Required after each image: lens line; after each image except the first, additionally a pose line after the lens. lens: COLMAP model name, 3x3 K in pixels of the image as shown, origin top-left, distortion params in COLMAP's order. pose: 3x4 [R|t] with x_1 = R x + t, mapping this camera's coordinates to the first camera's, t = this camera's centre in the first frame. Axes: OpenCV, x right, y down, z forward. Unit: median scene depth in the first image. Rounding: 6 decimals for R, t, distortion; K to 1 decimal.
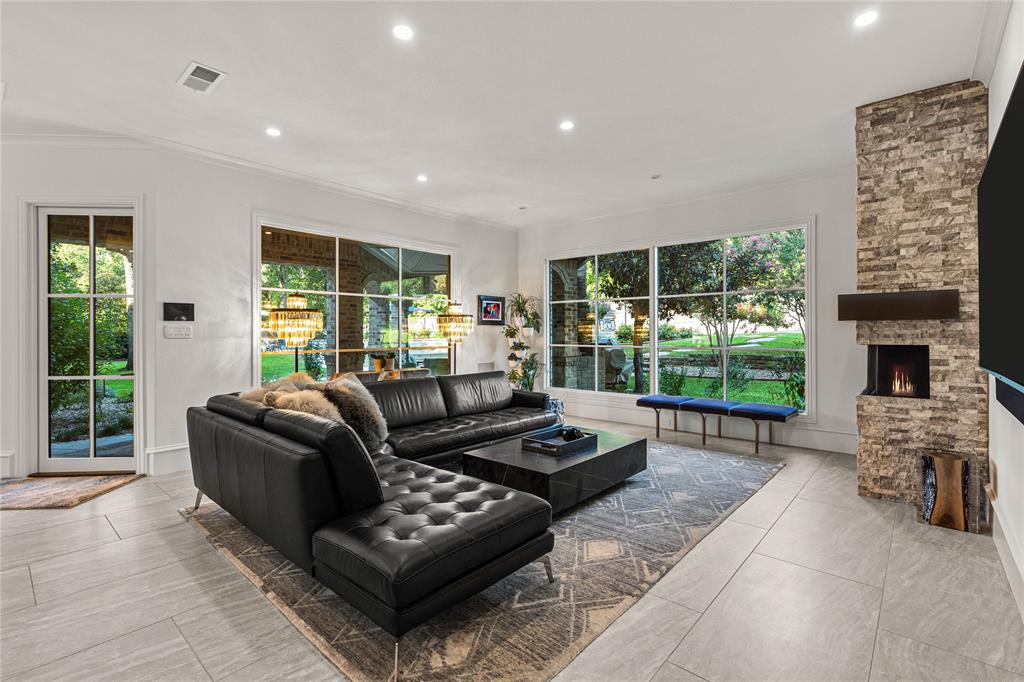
lens RADIAL K [[470.2, 0, 511.6], [0, 470.2, 328.9], [0, 0, 1]] dist [-0.001308, 0.000664]
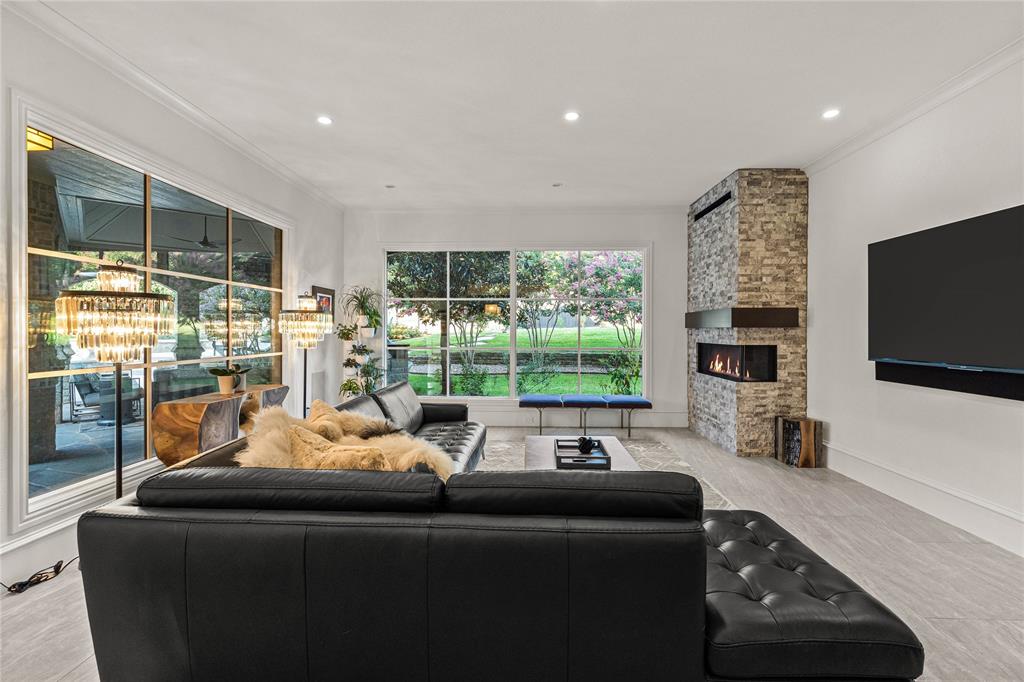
lens RADIAL K [[465.5, 0, 518.6], [0, 465.5, 330.9], [0, 0, 1]] dist [-0.001542, 0.000342]
pose [[0.767768, 0.004888, 0.640709, -0.631526], [-0.009939, 0.999941, 0.004281, -0.007202], [-0.640650, -0.009655, 0.767772, 0.395932]]
